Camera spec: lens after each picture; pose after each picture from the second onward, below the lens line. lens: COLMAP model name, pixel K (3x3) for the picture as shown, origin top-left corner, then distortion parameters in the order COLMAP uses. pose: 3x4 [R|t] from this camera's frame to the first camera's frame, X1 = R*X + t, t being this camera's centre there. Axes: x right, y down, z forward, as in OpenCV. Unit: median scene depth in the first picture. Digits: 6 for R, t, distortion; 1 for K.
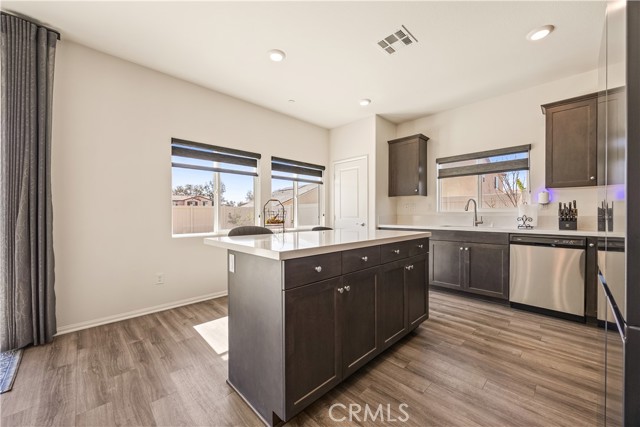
lens RADIAL K [[248.2, 0, 322.5], [0, 248.2, 214.6], [0, 0, 1]] dist [-0.001991, 0.000421]
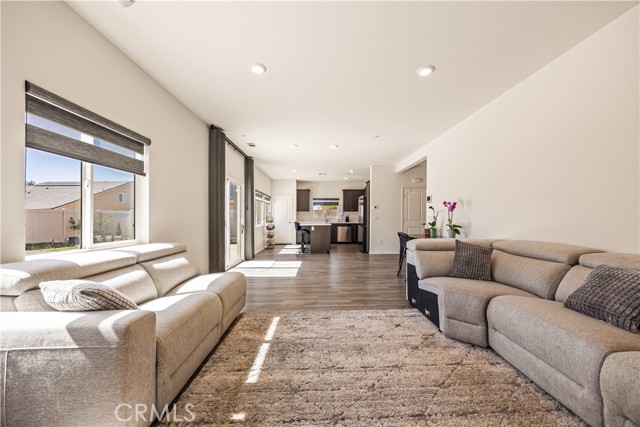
lens RADIAL K [[248.2, 0, 321.5], [0, 248.2, 215.7], [0, 0, 1]] dist [-0.001991, 0.000421]
pose [[0.680030, 0.005273, 0.733165, -1.851413], [-0.002434, 0.999985, -0.004934, -0.019863], [-0.733180, 0.001571, 0.680033, -1.174688]]
